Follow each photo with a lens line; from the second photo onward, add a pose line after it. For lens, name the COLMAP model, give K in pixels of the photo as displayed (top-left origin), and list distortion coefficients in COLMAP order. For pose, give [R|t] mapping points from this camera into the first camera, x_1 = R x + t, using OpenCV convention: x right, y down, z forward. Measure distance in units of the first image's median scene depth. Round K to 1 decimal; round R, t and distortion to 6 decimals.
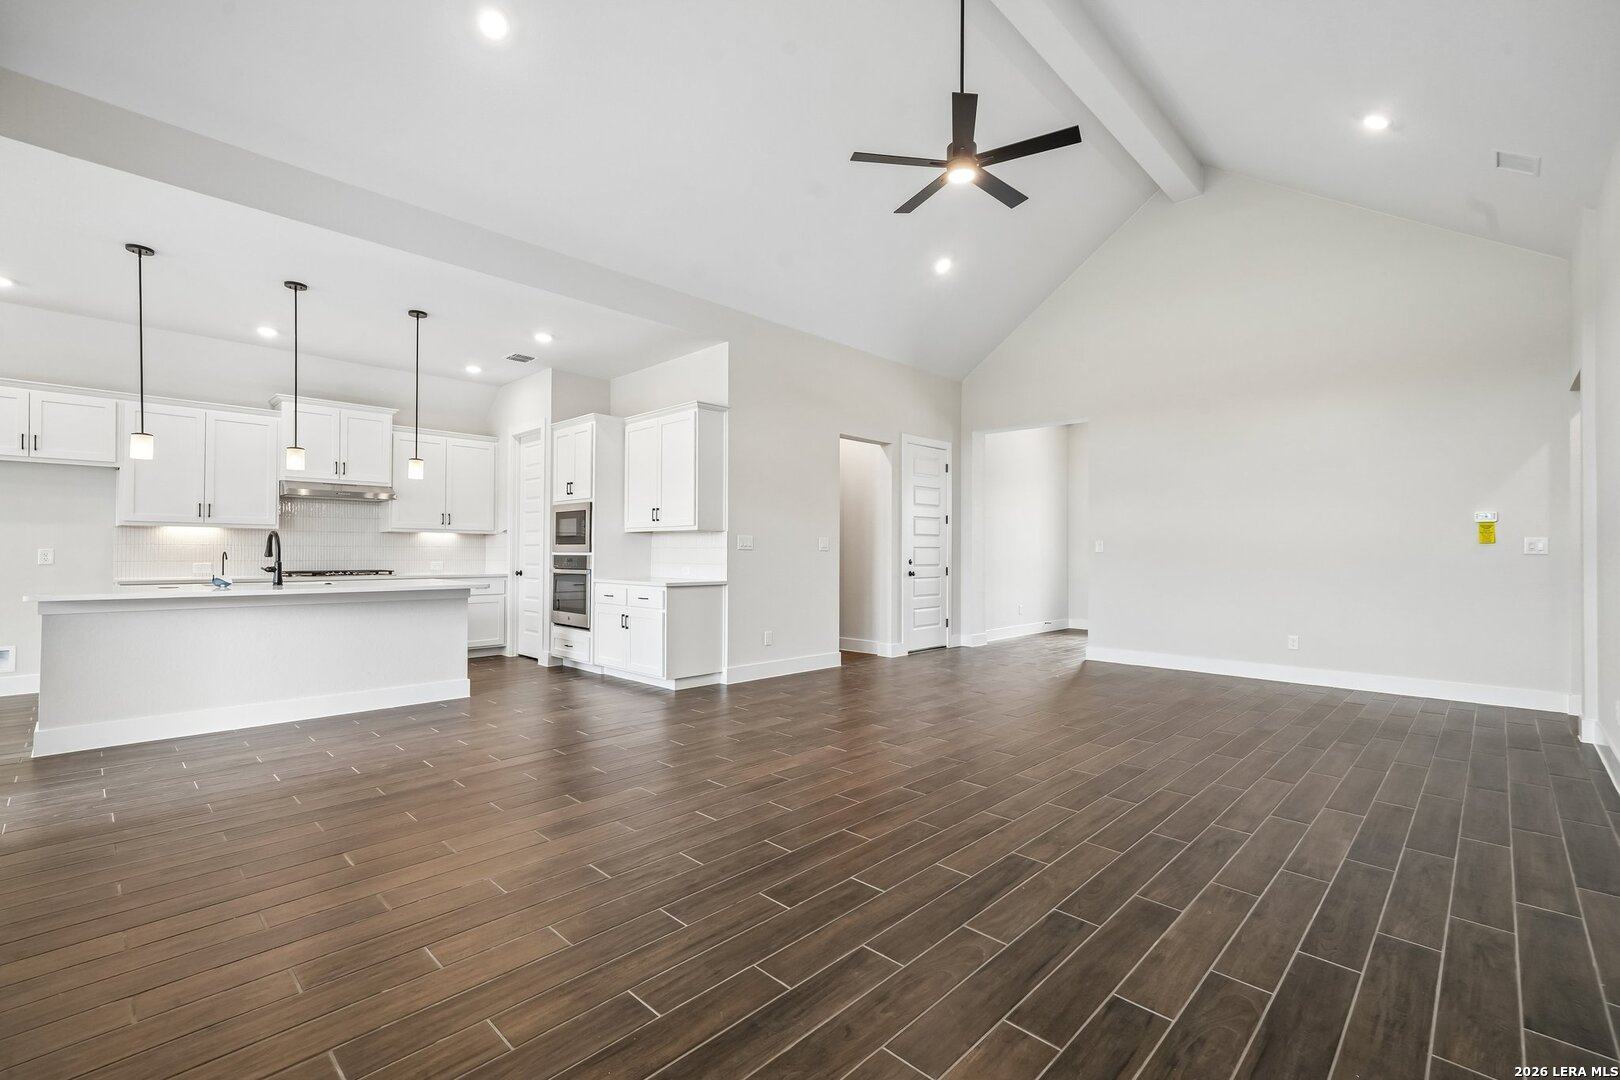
lens RADIAL K [[695.9, 0, 812.8], [0, 695.9, 543.6], [0, 0, 1]] dist [0.004909, 0.001595]
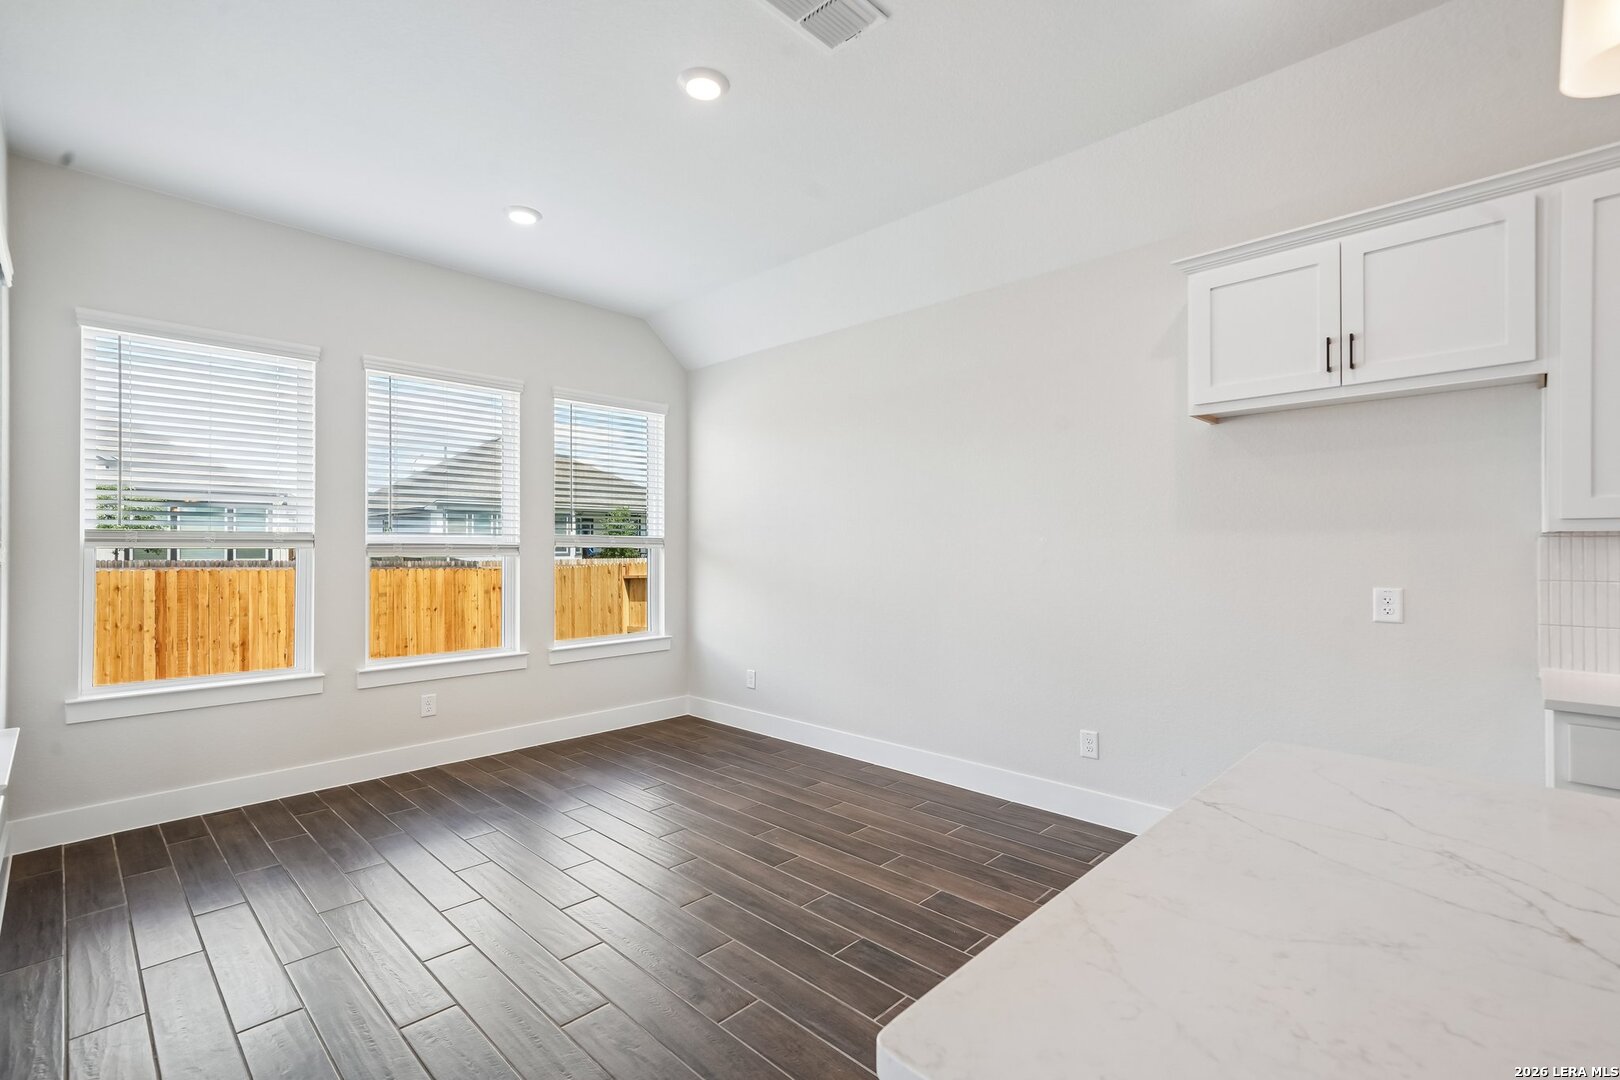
lens RADIAL K [[723.0, 0, 801.4], [0, 723.0, 541.8], [0, 0, 1]] dist [0.011002, 0.001500]
pose [[-0.010034, -0.013846, -0.999854, -0.526313], [0.010915, 0.999843, -0.013955, -0.017296], [0.999890, -0.011053, -0.009881, 0.534201]]
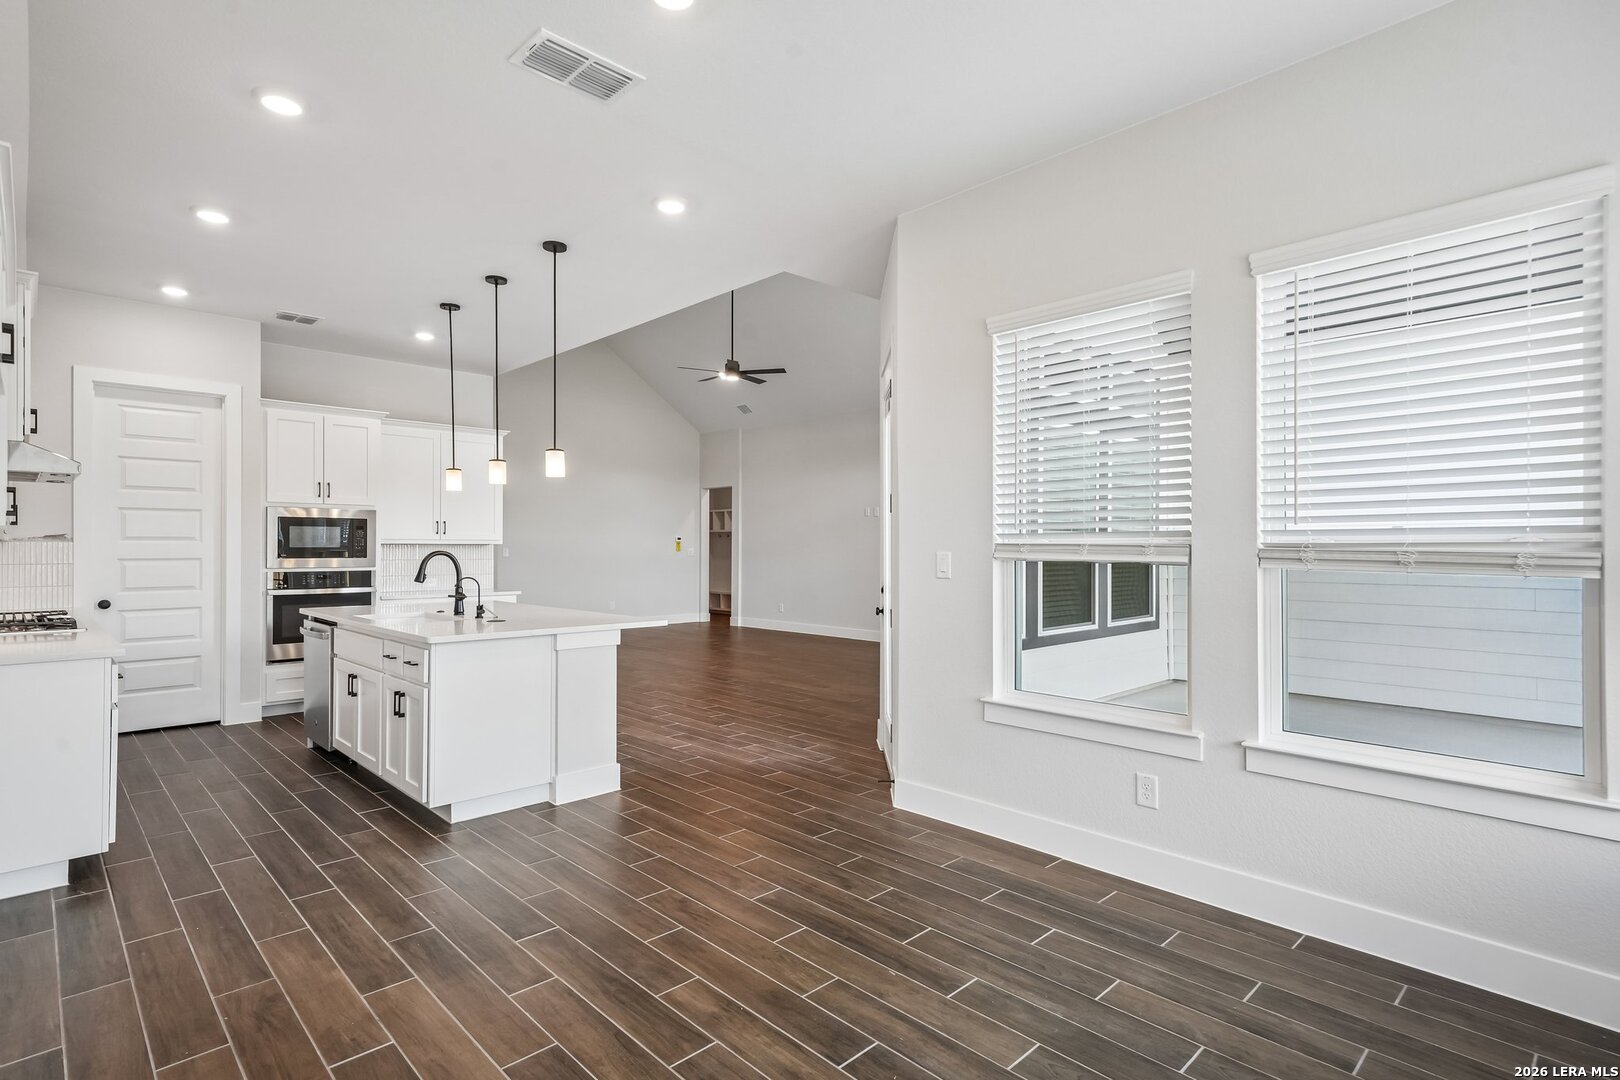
lens RADIAL K [[765.3, 0, 809.6], [0, 765.3, 548.2], [0, 0, 1]] dist [0.004690, 0.000734]
pose [[0.037629, 0.000089, 0.999292, -1.248015], [-0.013010, 0.999915, 0.000401, -0.018323], [-0.999207, -0.013016, 0.037627, 0.397275]]
